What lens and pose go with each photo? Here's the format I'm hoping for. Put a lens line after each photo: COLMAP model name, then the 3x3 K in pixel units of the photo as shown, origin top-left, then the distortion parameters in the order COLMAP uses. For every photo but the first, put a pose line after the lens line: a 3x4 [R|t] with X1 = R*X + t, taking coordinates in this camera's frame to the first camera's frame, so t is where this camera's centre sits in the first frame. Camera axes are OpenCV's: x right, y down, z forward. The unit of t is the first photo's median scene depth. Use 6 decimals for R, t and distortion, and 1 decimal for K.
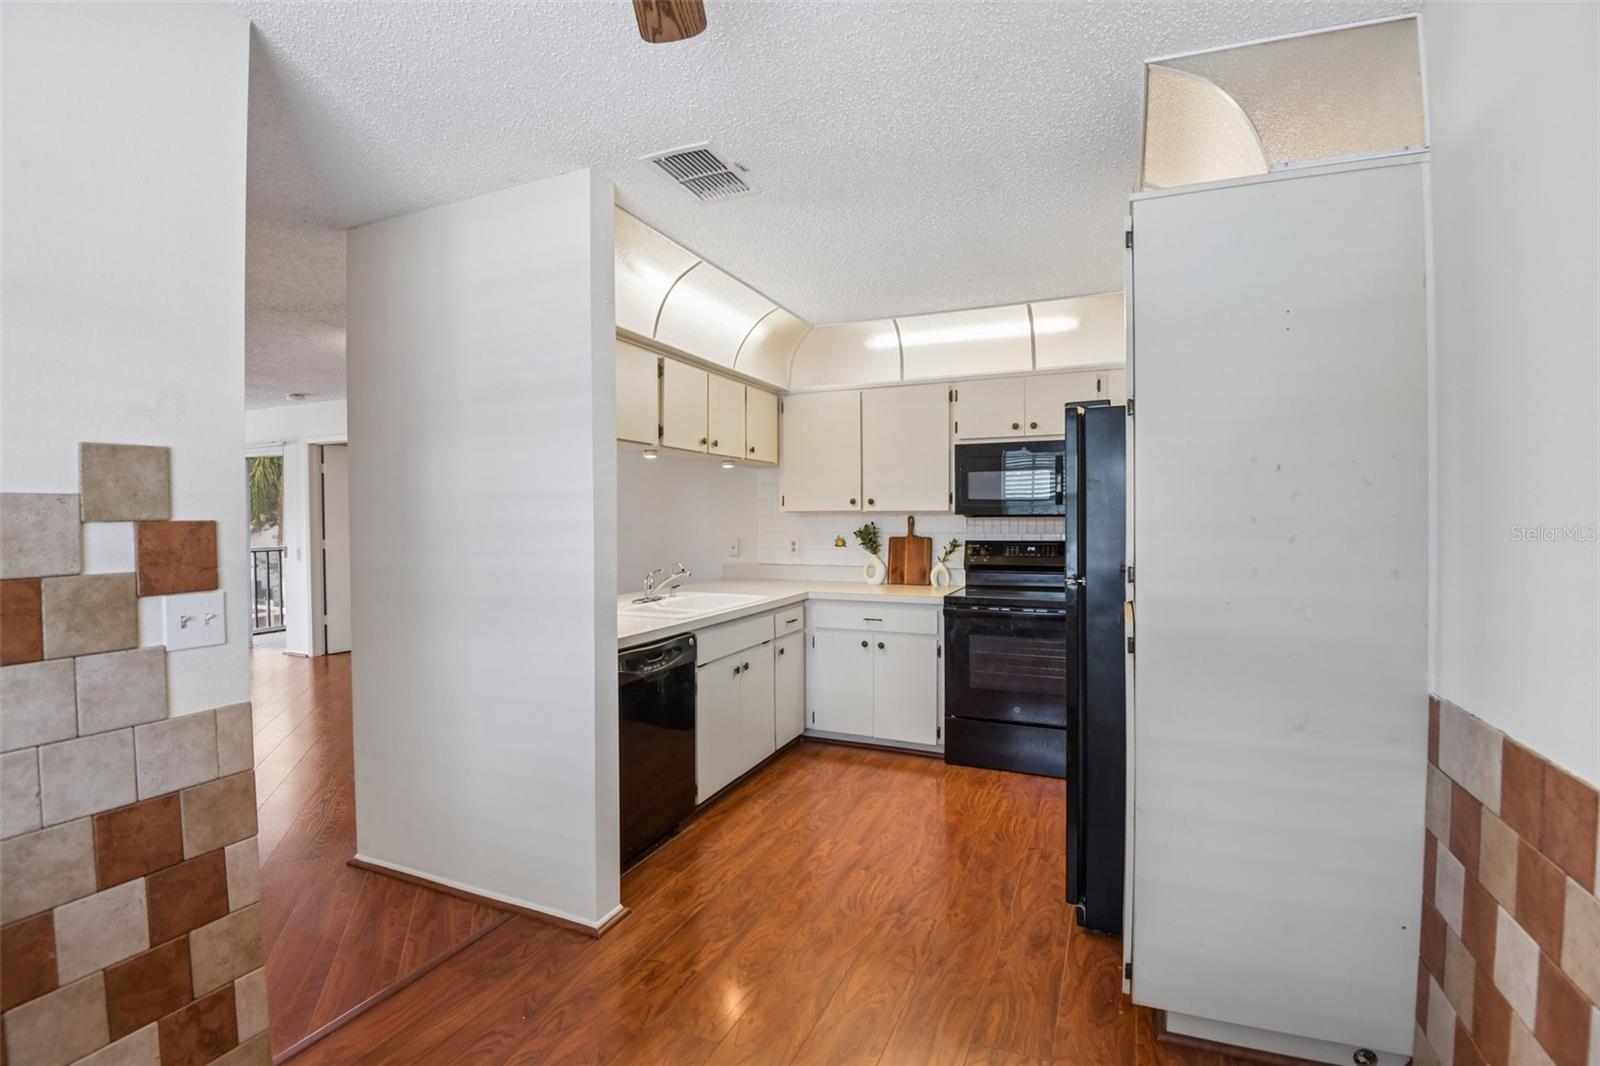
lens RADIAL K [[738.5, 0, 801.6], [0, 738.5, 527.2], [0, 0, 1]] dist [-0.001245, -0.026155]
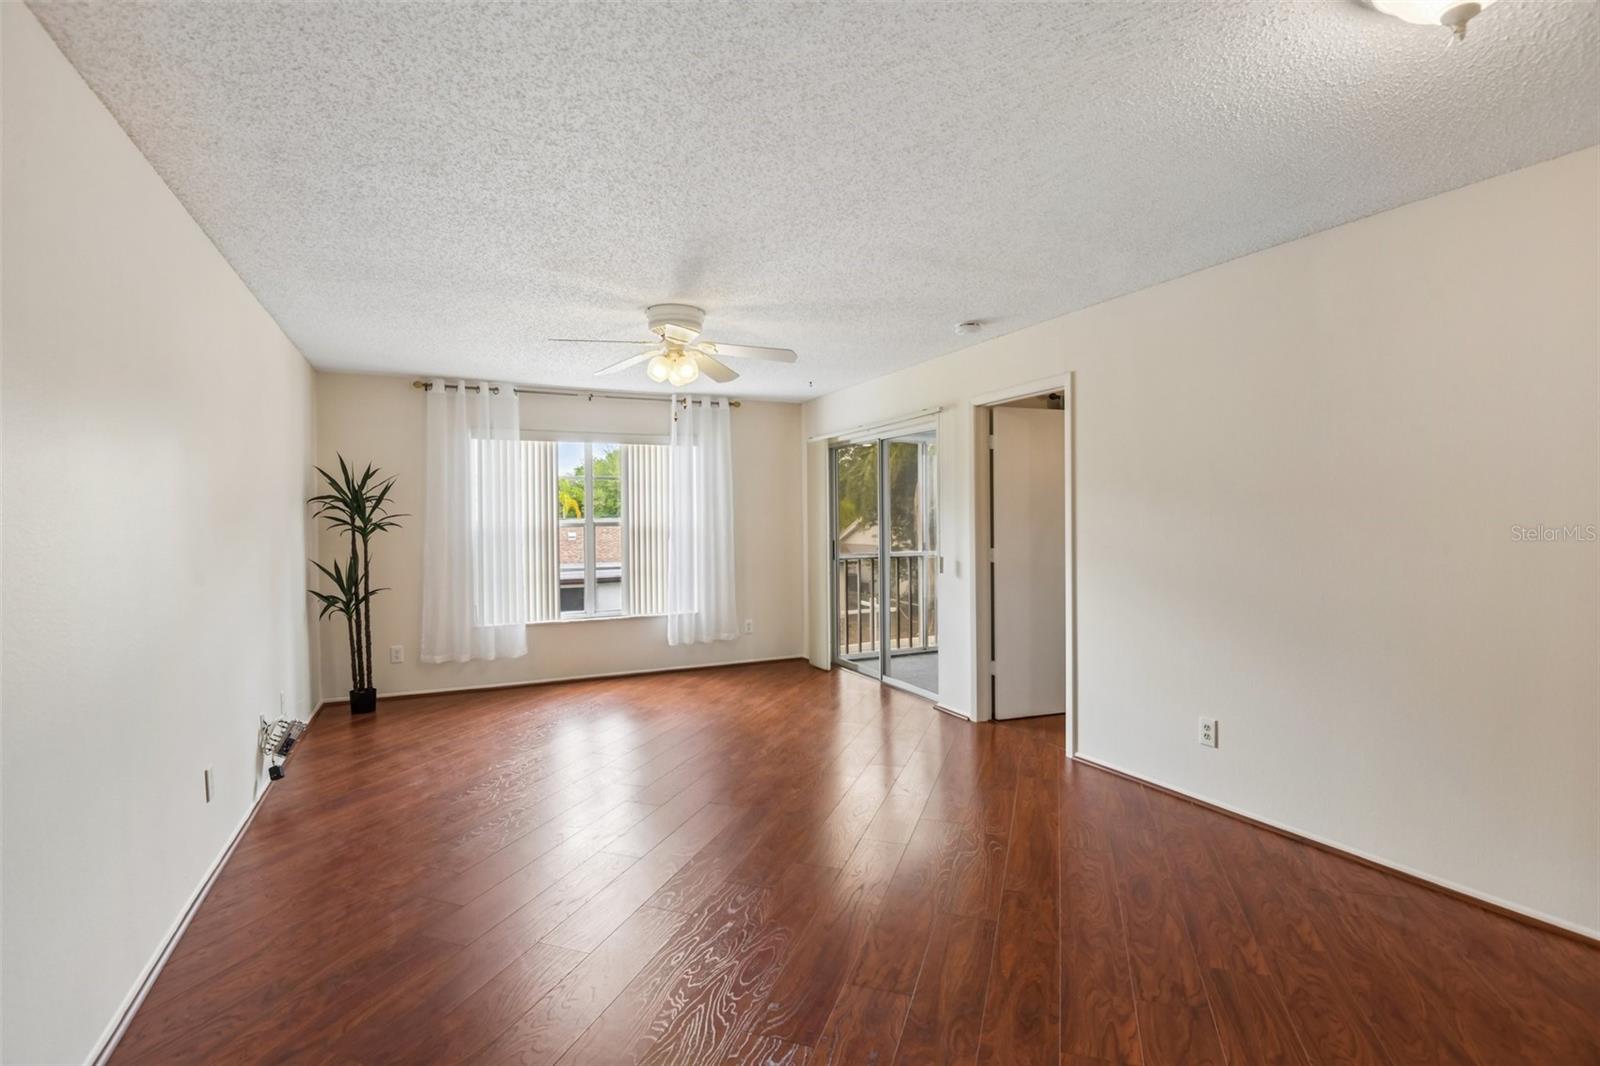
lens RADIAL K [[738.5, 0, 801.6], [0, 738.5, 527.2], [0, 0, 1]] dist [-0.001245, -0.026155]
pose [[0.762070, 0.006425, -0.647463, -0.574025], [-0.007025, 0.999974, 0.001656, -0.003792], [0.647457, 0.003286, 0.762095, 0.619053]]
